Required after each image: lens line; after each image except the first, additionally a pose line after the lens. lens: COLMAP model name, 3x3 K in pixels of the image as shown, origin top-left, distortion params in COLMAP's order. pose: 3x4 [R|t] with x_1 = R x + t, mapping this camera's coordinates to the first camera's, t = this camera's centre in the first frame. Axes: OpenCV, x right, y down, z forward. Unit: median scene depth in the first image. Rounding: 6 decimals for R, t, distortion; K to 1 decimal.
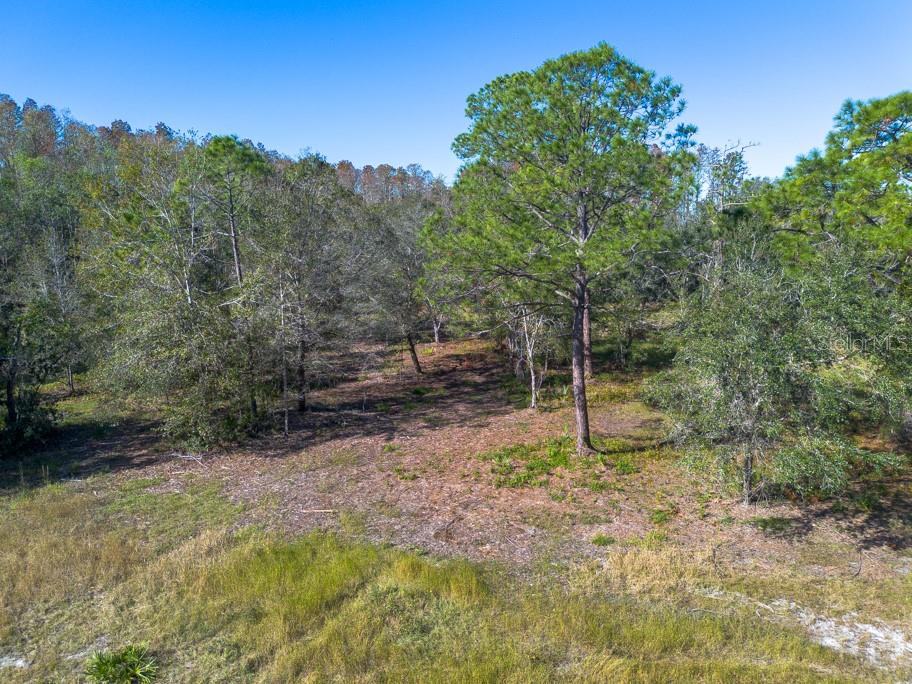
lens RADIAL K [[634.2, 0, 457.9], [0, 634.2, 349.5], [0, 0, 1]] dist [0.053315, -0.052070]
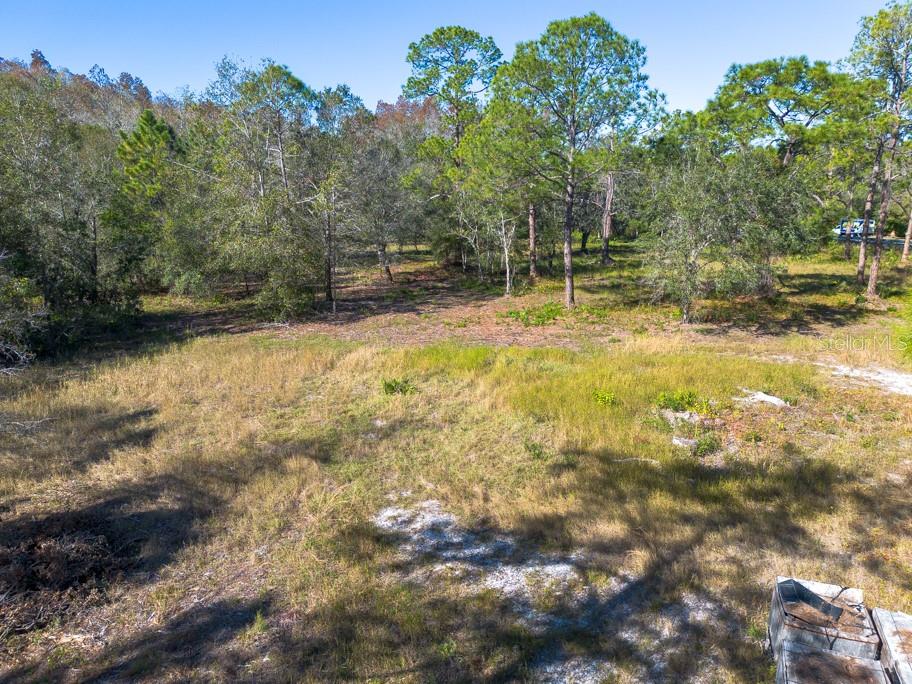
lens RADIAL K [[641.5, 0, 456.0], [0, 641.5, 342.0], [0, 0, 1]] dist [0.056464, -0.056193]
pose [[0.970165, -0.045254, 0.238183, -0.411670], [0.033653, 0.998051, 0.052549, 0.158987], [-0.240097, -0.042966, 0.969798, -0.343227]]
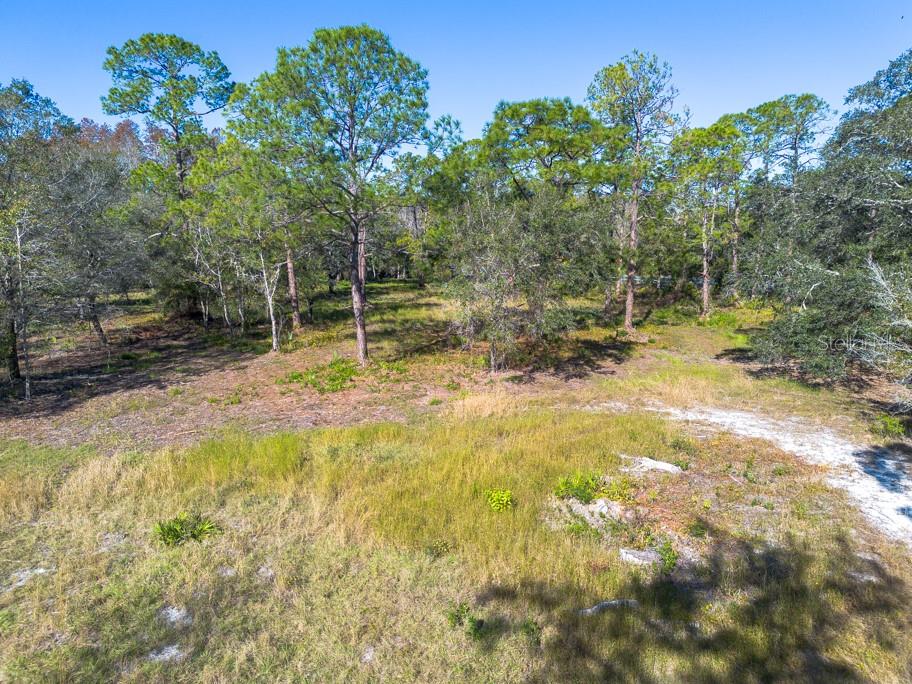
lens RADIAL K [[641.5, 0, 456.0], [0, 641.5, 342.0], [0, 0, 1]] dist [0.056464, -0.056193]
pose [[0.778989, -0.093528, 0.620023, -0.431850], [0.102286, 0.994522, 0.021508, 0.114573], [-0.618639, 0.046665, 0.784289, -0.059865]]
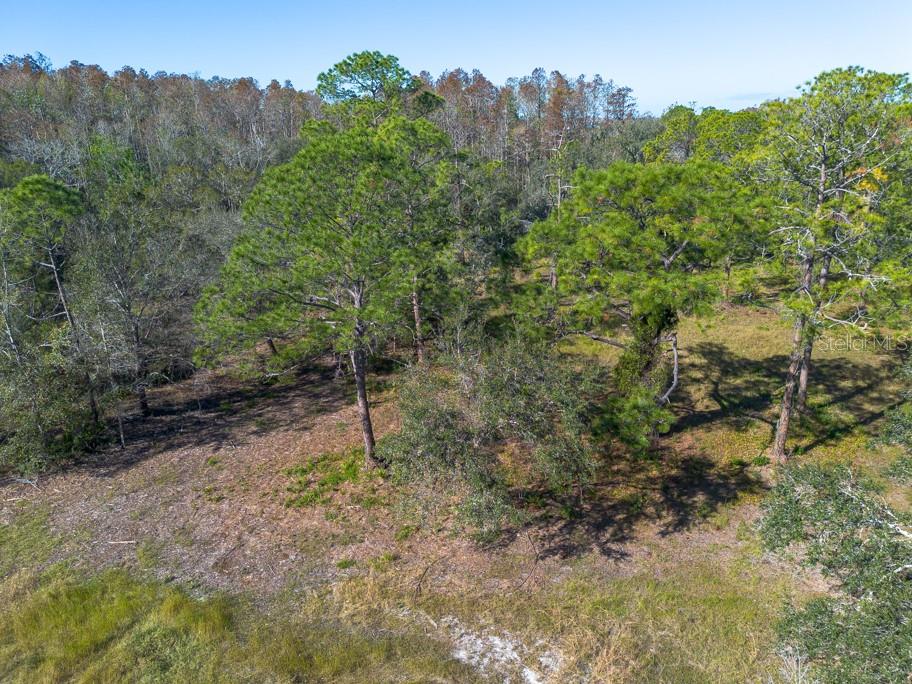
lens RADIAL K [[632.4, 0, 449.7], [0, 632.4, 344.5], [0, 0, 1]] dist [0.058780, -0.058935]
pose [[0.995967, -0.032350, 0.083684, 0.249145], [0.020484, 0.990087, 0.138955, -0.221594], [-0.087350, -0.136680, 0.986757, -0.151888]]
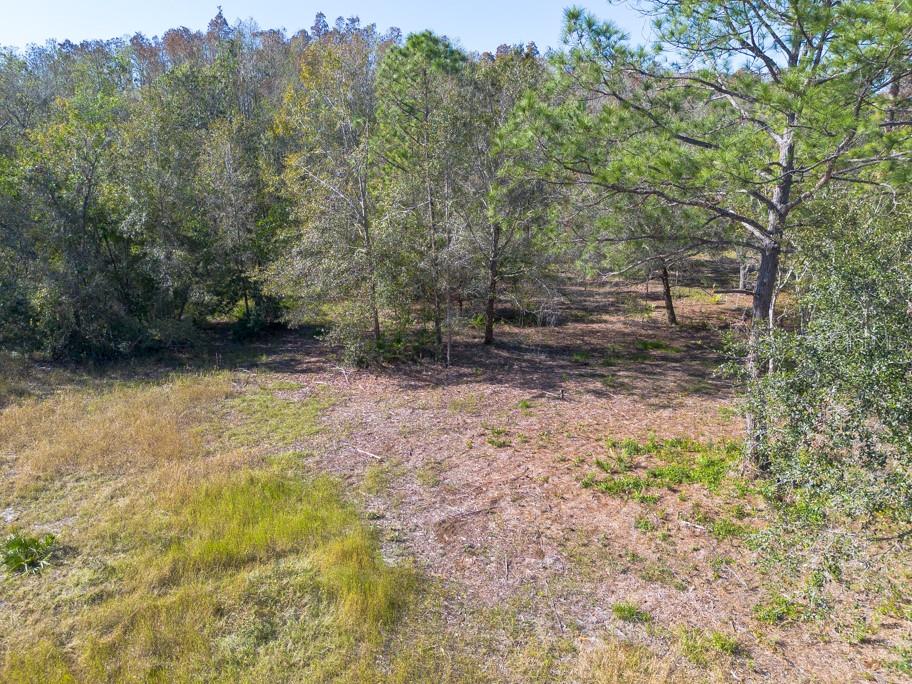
lens RADIAL K [[641.5, 0, 456.0], [0, 641.5, 342.0], [0, 0, 1]] dist [0.056464, -0.056193]
pose [[0.824208, 0.159239, -0.543437, 0.285734], [-0.110662, 0.986439, 0.121213, -0.019680], [0.555370, -0.039767, 0.830652, 0.274041]]
